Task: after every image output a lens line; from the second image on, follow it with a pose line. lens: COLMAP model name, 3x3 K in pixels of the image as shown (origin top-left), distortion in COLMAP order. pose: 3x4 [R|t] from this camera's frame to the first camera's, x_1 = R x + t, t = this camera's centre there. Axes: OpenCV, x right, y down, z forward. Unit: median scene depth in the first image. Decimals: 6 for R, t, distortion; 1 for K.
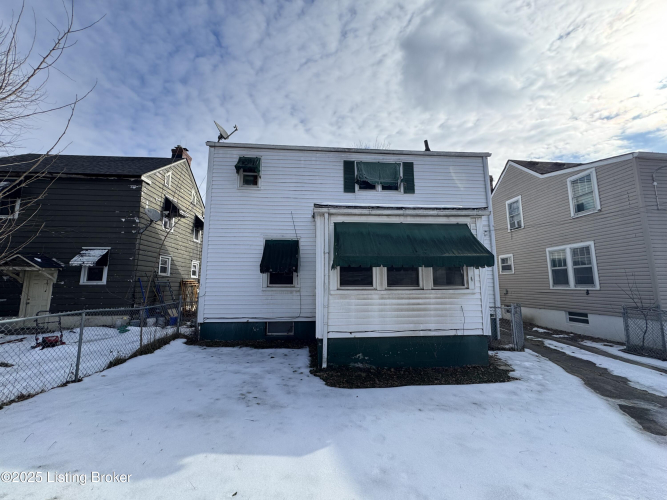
lens RADIAL K [[267.9, 0, 337.1], [0, 267.9, 248.2], [0, 0, 1]] dist [0.006816, 0.000512]
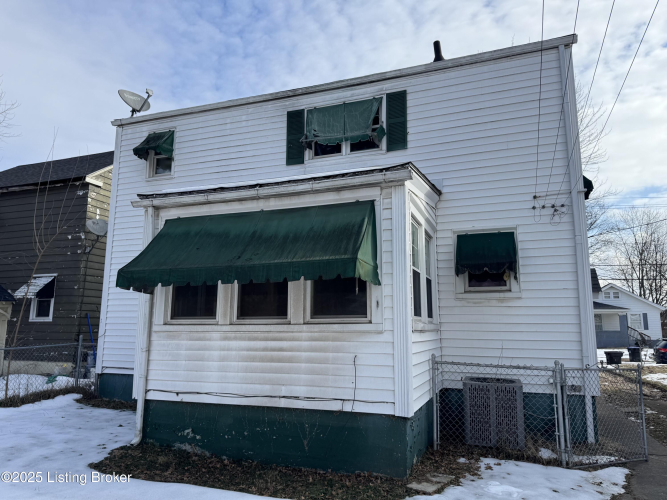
lens RADIAL K [[469.3, 0, 334.6], [0, 469.3, 253.0], [0, 0, 1]] dist [0.075233, -0.022123]
pose [[0.906304, -0.059271, -0.418449, 0.559987], [0.049982, 0.998200, -0.033135, 0.028279], [0.419660, 0.009115, 0.907636, 0.092422]]
